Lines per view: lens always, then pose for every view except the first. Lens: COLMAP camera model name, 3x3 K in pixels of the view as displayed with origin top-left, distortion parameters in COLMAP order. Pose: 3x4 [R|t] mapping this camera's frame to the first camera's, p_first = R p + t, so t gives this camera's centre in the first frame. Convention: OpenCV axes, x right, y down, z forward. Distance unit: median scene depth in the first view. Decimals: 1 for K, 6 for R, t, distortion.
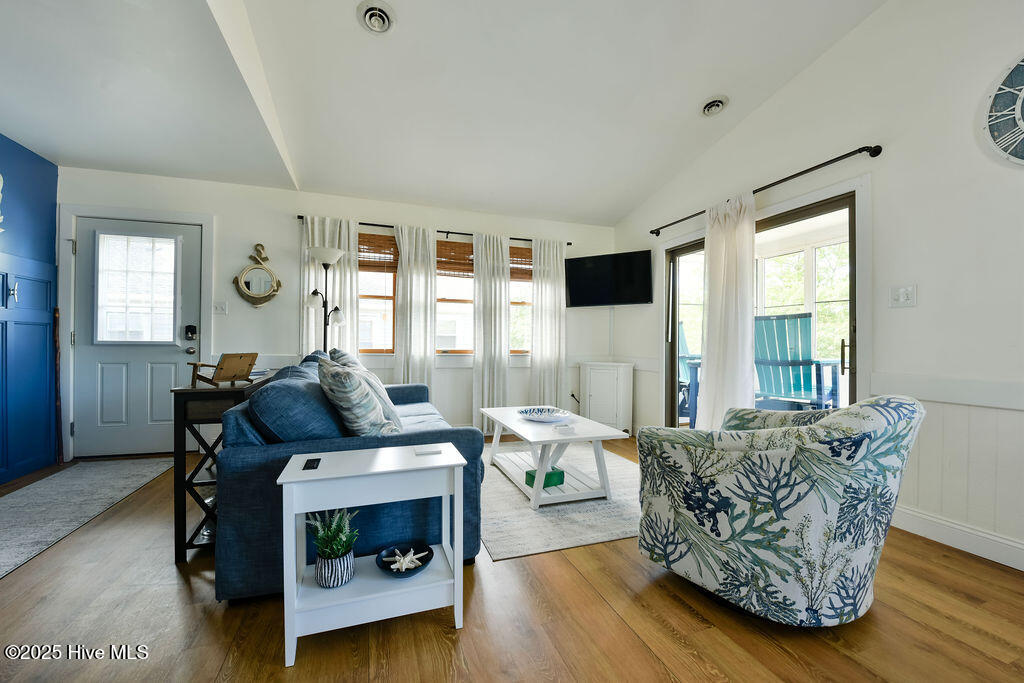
lens RADIAL K [[404.7, 0, 510.8], [0, 404.7, 342.4], [0, 0, 1]] dist [-0.021401, -0.001000]
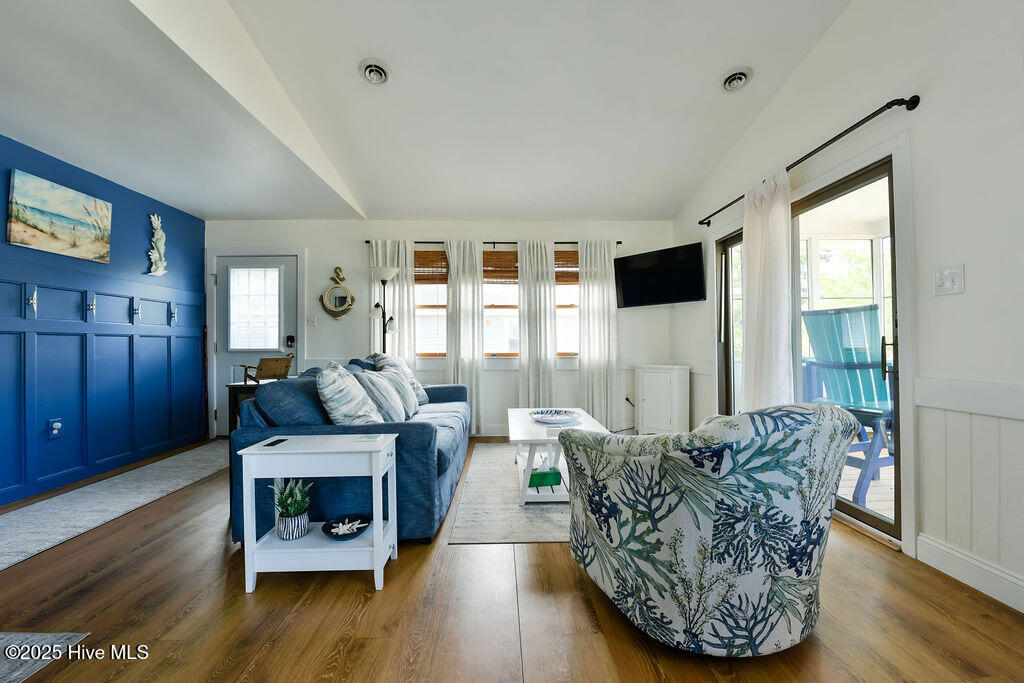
lens RADIAL K [[404.7, 0, 510.8], [0, 404.7, 342.4], [0, 0, 1]] dist [-0.021401, -0.001000]
pose [[0.954187, -0.016801, -0.298738, 0.277758], [0.014964, 0.999852, -0.008436, 0.000051], [0.298835, 0.003579, 0.954298, -0.006116]]
